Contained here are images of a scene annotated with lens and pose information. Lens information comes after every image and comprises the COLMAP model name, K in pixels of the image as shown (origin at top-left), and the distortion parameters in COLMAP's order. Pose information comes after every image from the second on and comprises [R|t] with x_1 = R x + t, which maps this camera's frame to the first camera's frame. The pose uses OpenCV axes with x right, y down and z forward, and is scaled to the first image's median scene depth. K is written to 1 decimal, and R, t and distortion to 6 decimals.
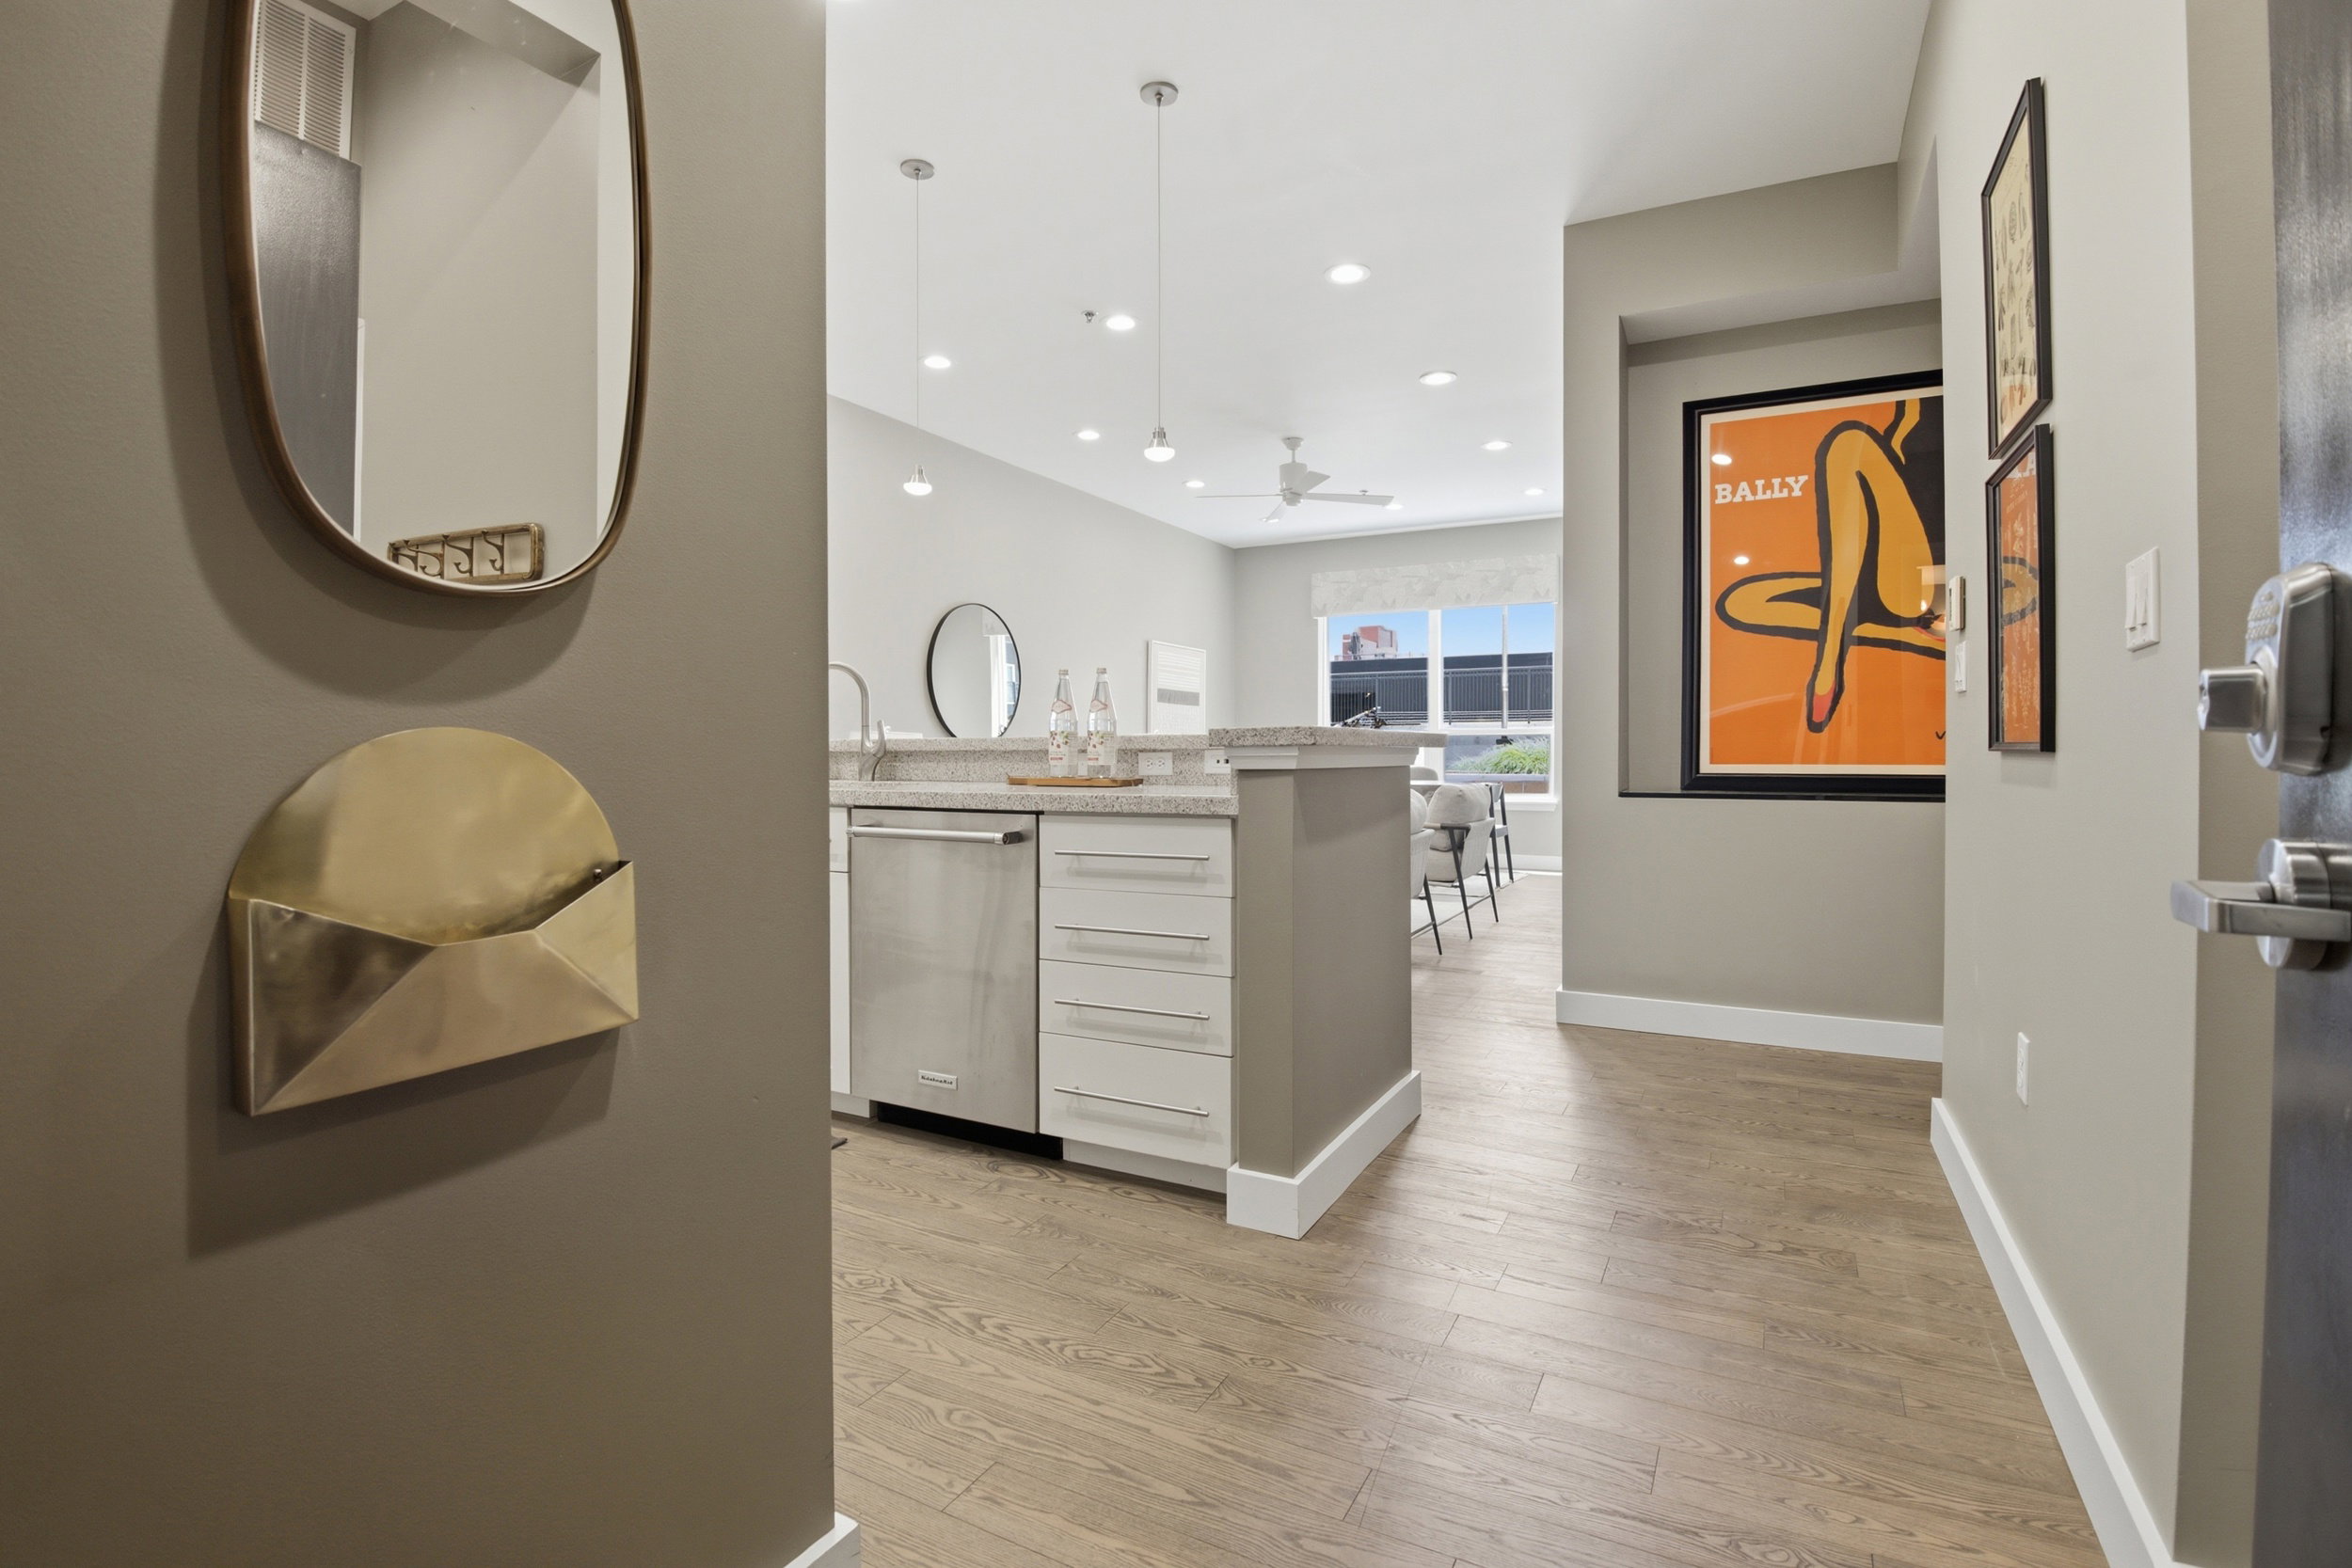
lens RADIAL K [[1095.9, 0, 1170.7], [0, 1095.9, 755.7], [0, 0, 1]] dist [-0.010072, -0.018048]
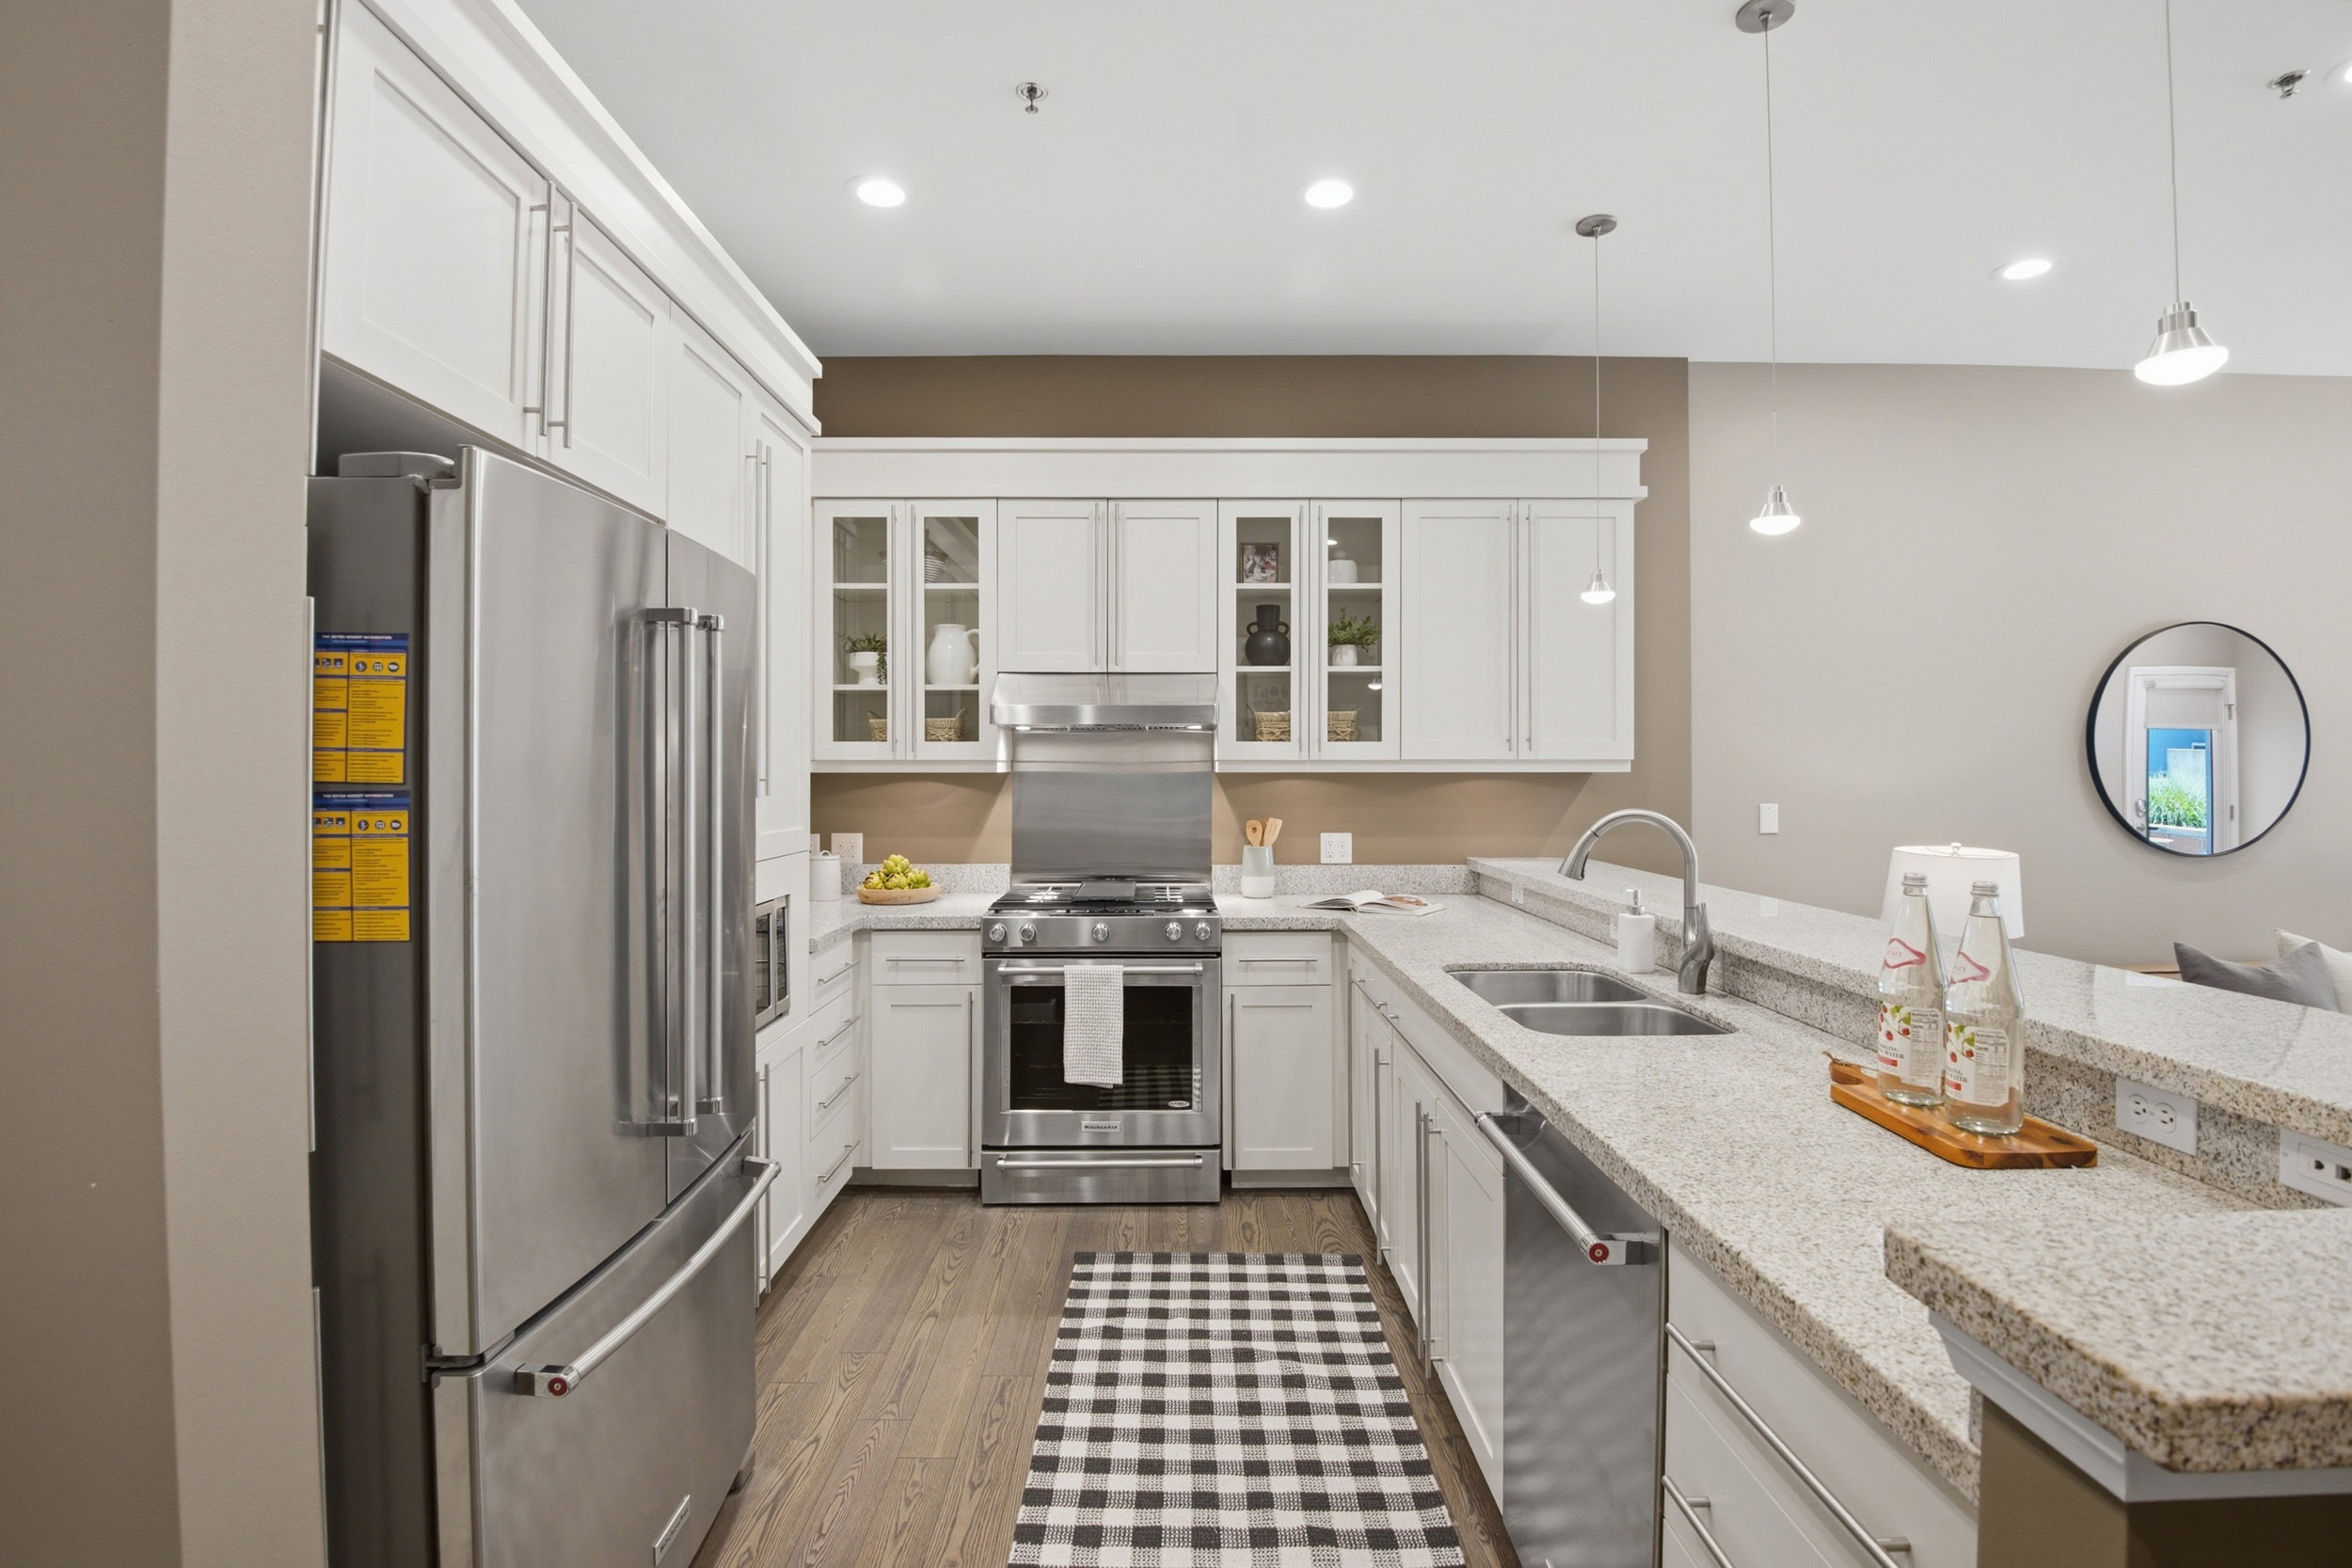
lens RADIAL K [[1107.8, 0, 1169.6], [0, 1107.8, 773.8], [0, 0, 1]] dist [-0.028112, -0.001497]
pose [[0.481728, 0.004818, -0.876308, 0.163902], [-0.004750, 0.999985, 0.002886, -0.120429], [0.876308, 0.002772, 0.481743, 0.467859]]
